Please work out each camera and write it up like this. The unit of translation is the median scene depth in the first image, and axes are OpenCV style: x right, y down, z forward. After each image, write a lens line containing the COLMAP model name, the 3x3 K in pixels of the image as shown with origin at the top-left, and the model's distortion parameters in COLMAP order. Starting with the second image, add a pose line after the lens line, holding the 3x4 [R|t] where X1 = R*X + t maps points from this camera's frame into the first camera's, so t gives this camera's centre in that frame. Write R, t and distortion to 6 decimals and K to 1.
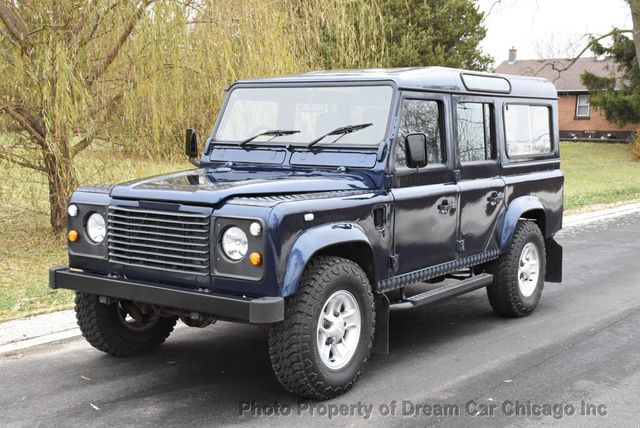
lens RADIAL K [[878.5, 0, 320.0], [0, 878.5, 214.0], [0, 0, 1]] dist [0.200993, 0.011993]
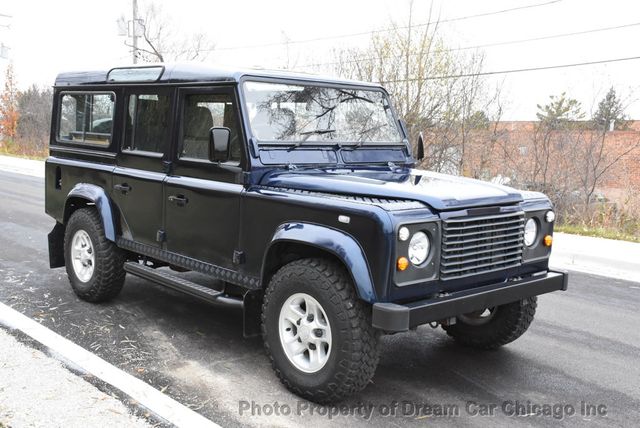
lens RADIAL K [[718.8, 0, 320.0], [0, 718.8, 214.0], [0, 0, 1]] dist [0.070987, 0.001357]
pose [[0.195249, -0.124484, 0.972822, -0.951186], [0.067311, 0.991274, 0.113335, -0.104431], [-0.978441, 0.043353, 0.201924, 0.945885]]
